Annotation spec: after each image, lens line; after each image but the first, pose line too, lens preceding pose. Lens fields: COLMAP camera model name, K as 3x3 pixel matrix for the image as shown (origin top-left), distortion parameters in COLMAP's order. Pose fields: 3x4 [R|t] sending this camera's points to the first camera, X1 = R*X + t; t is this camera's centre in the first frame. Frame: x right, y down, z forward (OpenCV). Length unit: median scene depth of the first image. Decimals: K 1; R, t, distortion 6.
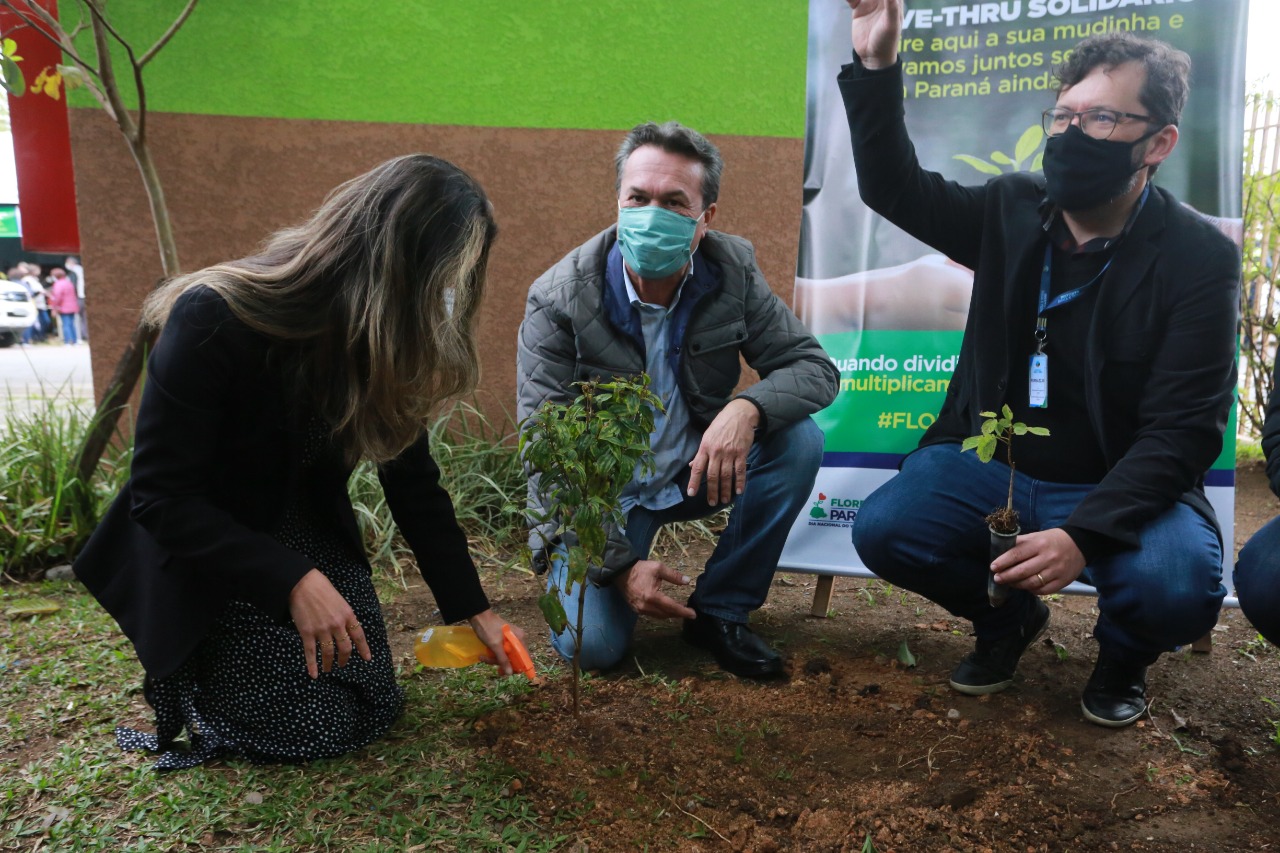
lens RADIAL K [[1046.4, 0, 658.9], [0, 1046.4, 473.5], [0, 0, 1]] dist [-0.059761, 0.079207]
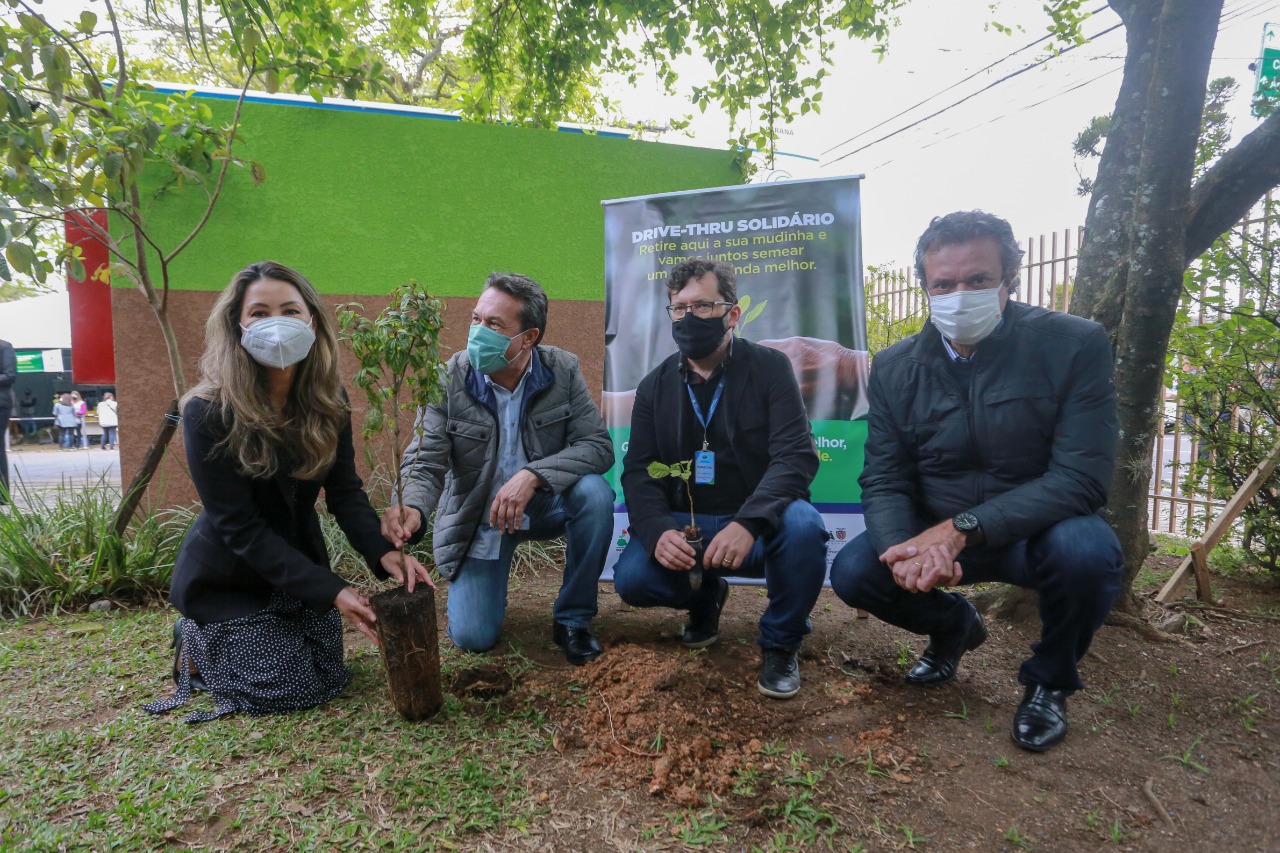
lens RADIAL K [[772.8, 0, 609.4], [0, 772.8, 451.9], [0, 0, 1]] dist [-0.103906, 0.070420]
pose [[0.992786, -0.028119, 0.116553, 0.005699], [0.040329, 0.993784, -0.103766, 0.022514], [-0.112910, 0.107718, 0.987749, -0.131876]]
